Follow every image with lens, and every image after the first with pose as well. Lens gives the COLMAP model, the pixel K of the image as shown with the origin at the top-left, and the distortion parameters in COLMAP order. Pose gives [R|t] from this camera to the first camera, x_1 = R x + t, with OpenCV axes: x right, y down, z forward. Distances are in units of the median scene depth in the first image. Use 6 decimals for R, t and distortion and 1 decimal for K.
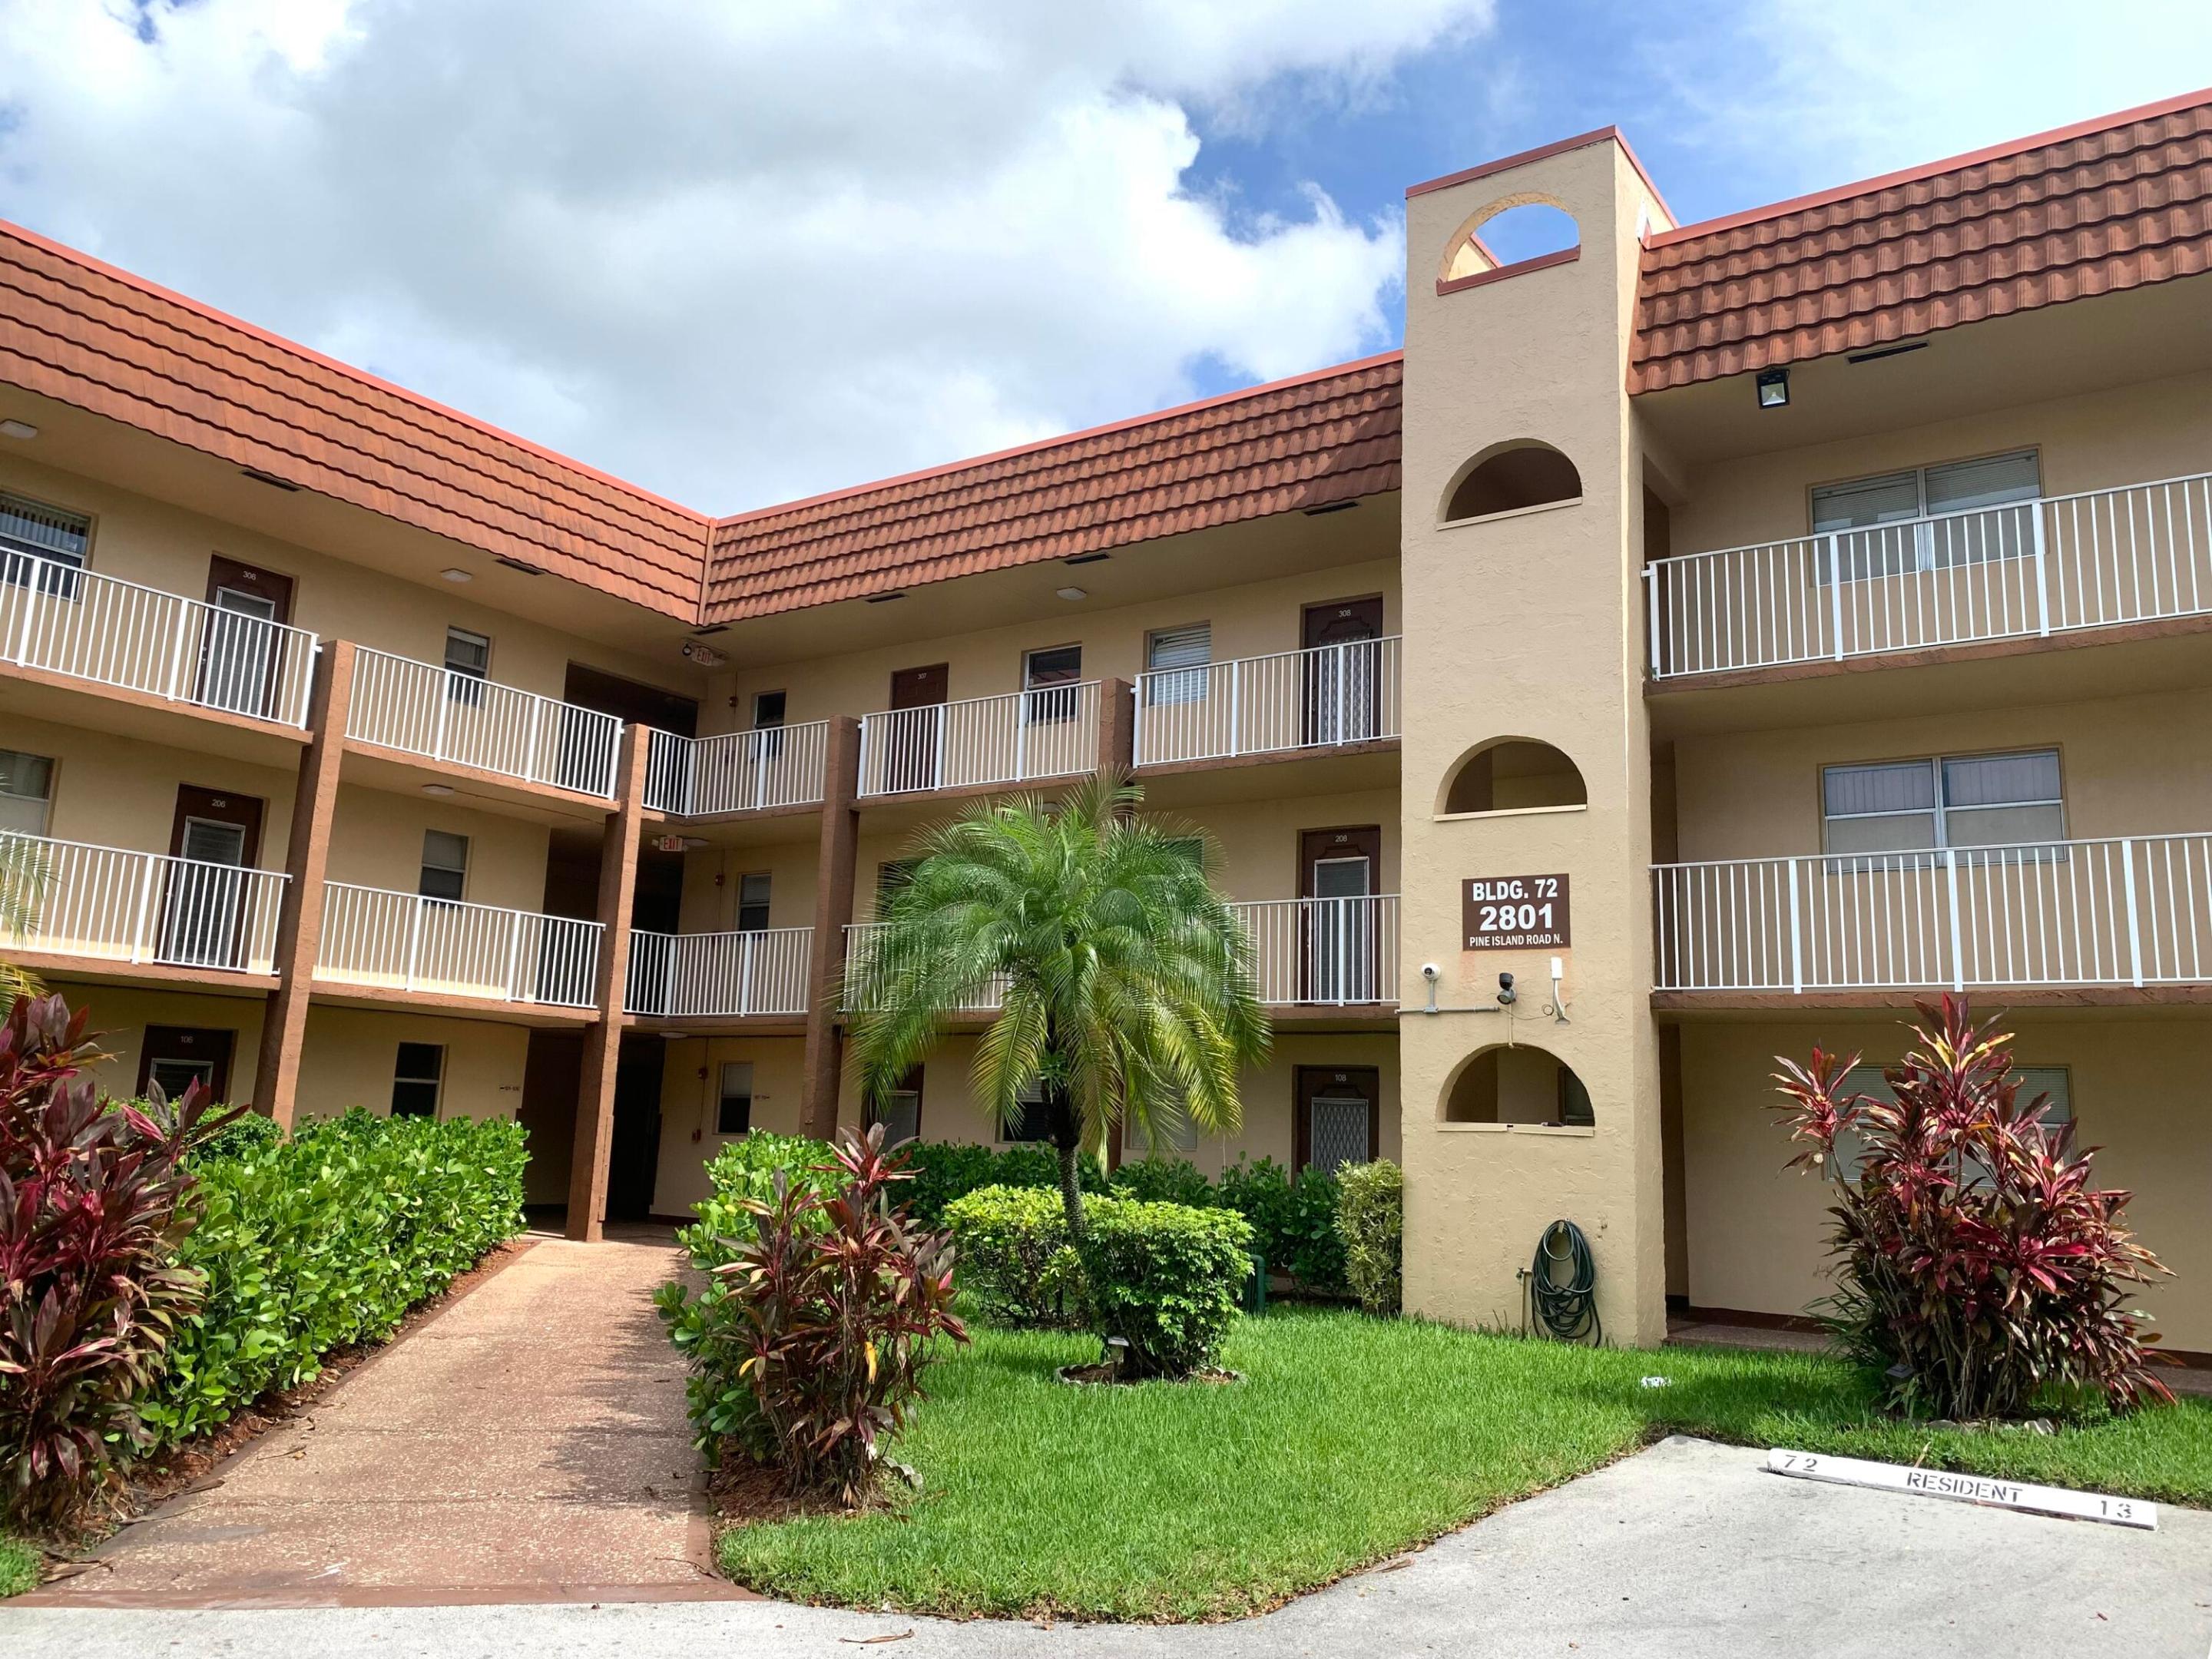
lens RADIAL K [[1687.5, 0, 1106.0], [0, 1687.5, 829.5], [0, 0, 1]] dist [0.016371, -0.004698]
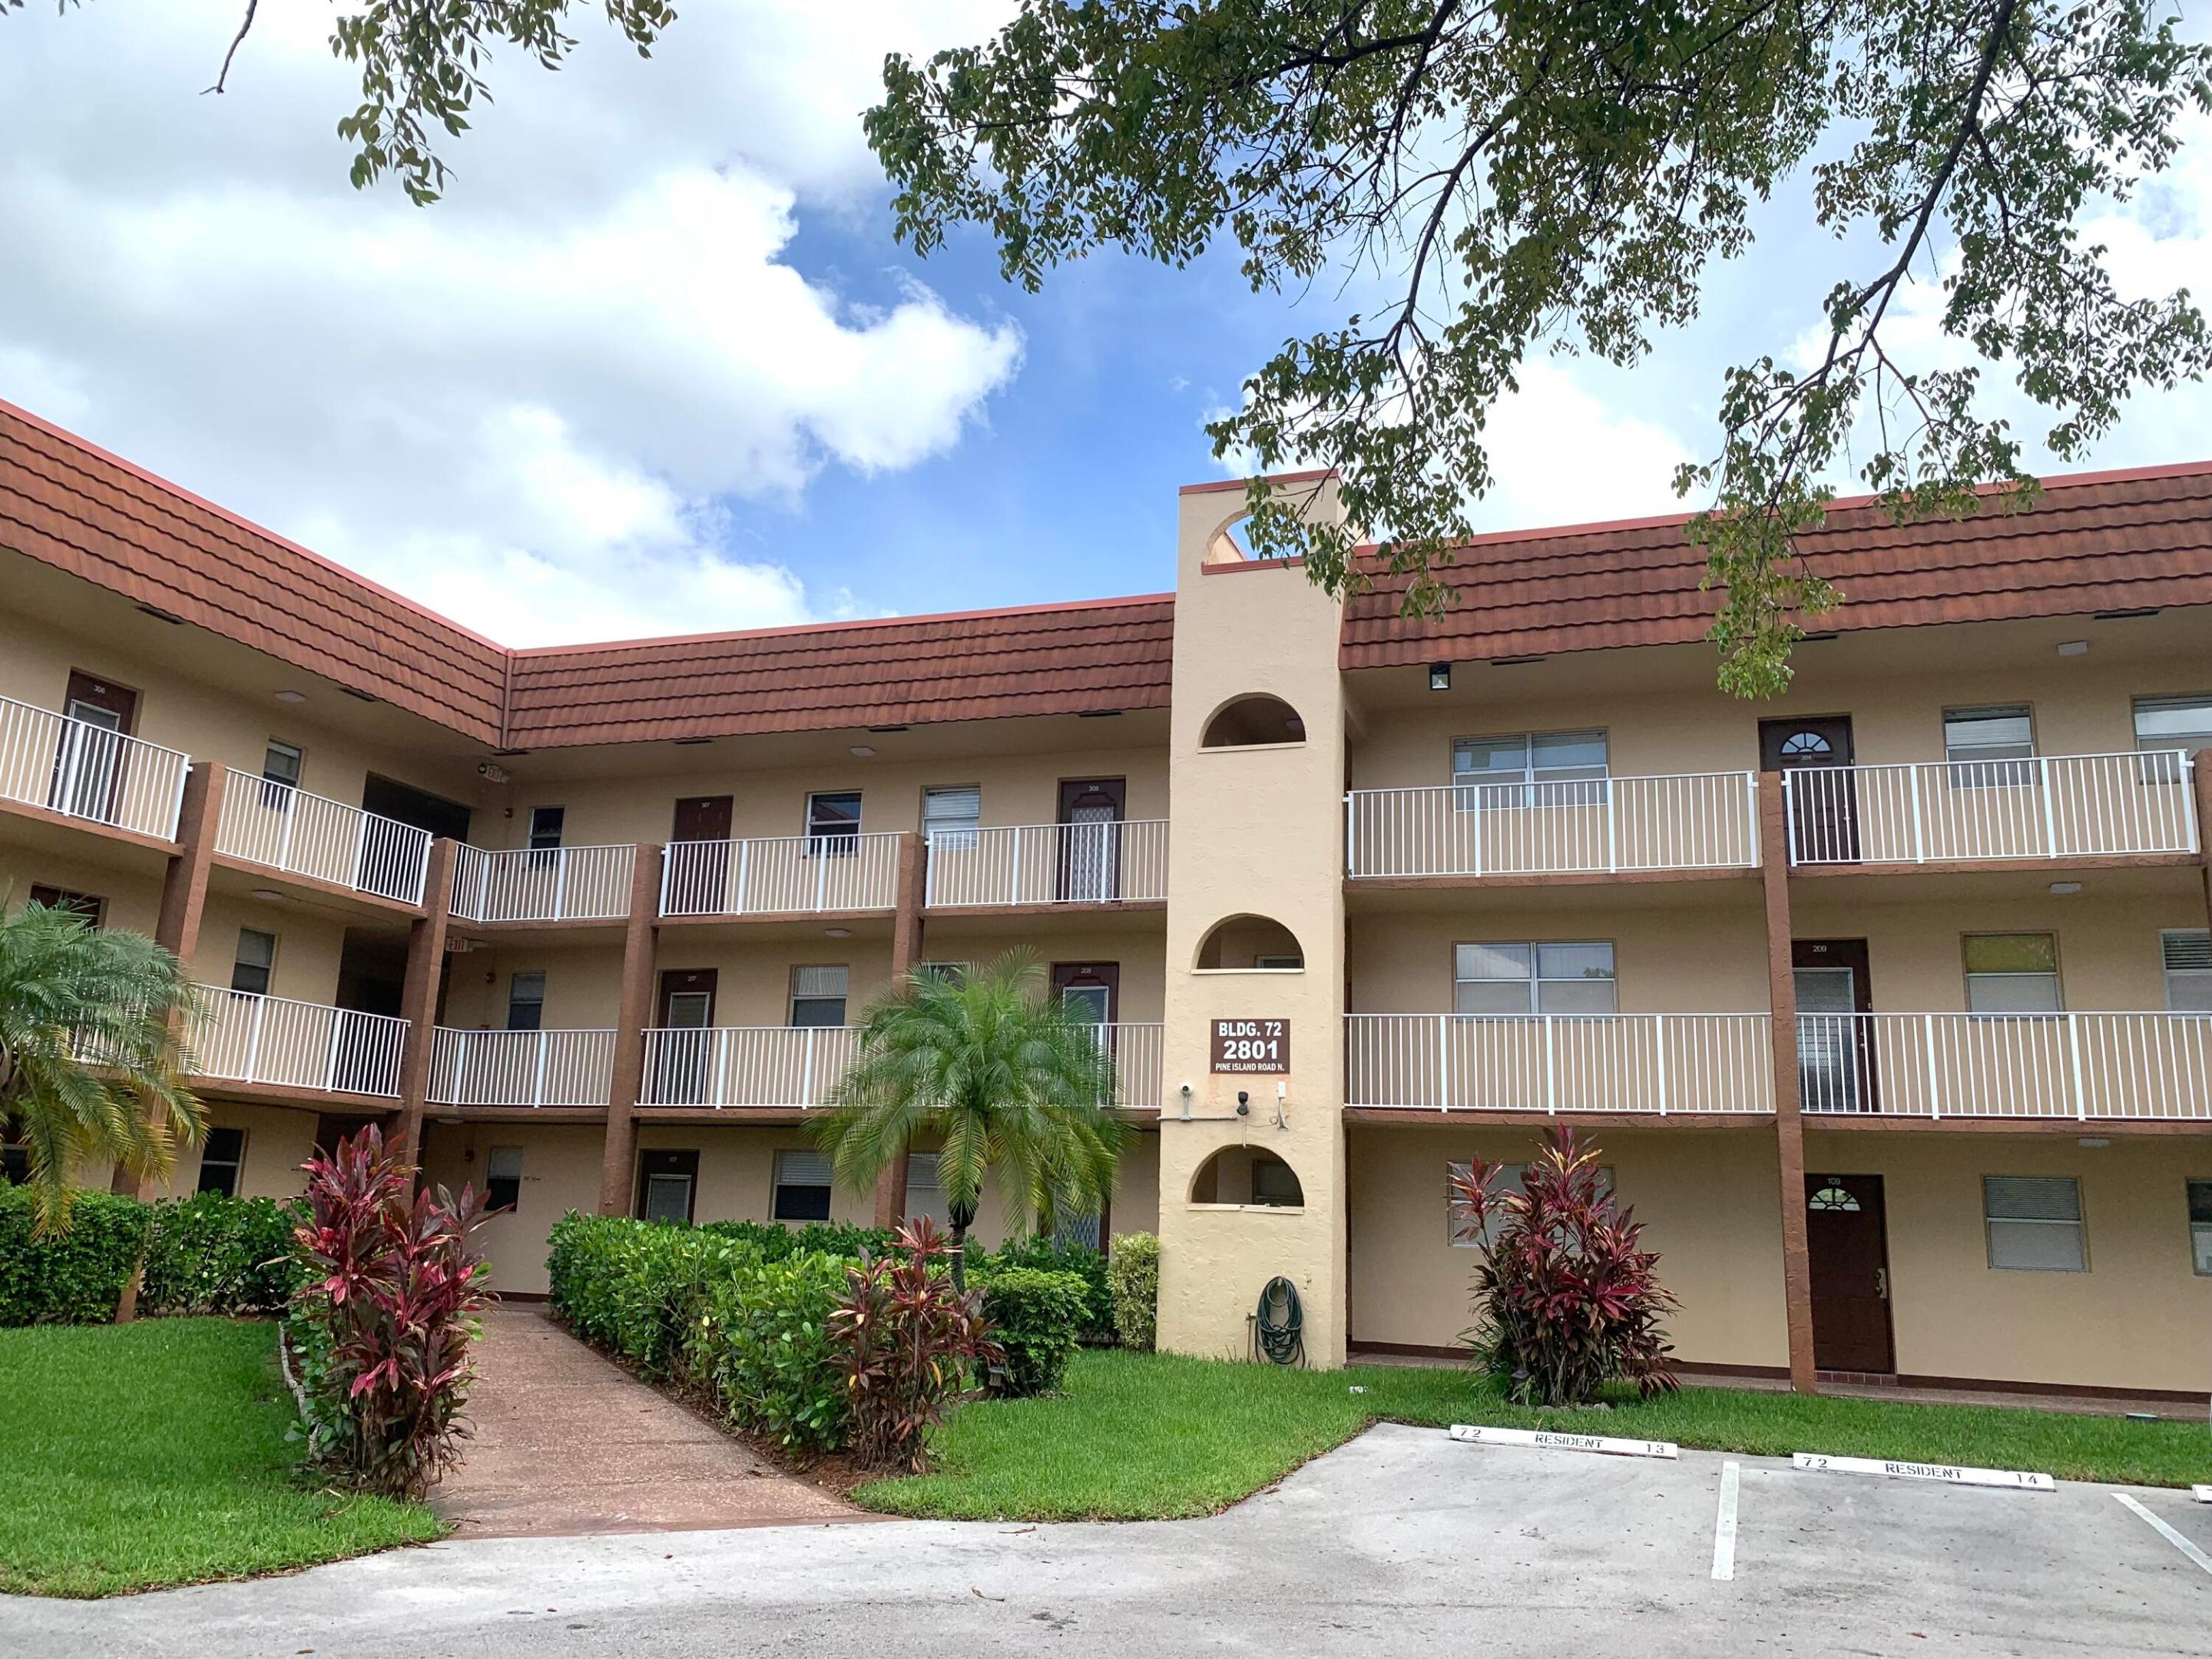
lens RADIAL K [[1708.3, 0, 1106.0], [0, 1708.3, 829.5], [0, 0, 1]] dist [0.091648, -0.211501]
pose [[0.964875, 0.053853, 0.257131, -0.226435], [-0.045063, 0.998185, -0.039960, -0.062892], [-0.258816, 0.026970, 0.965550, -0.291219]]
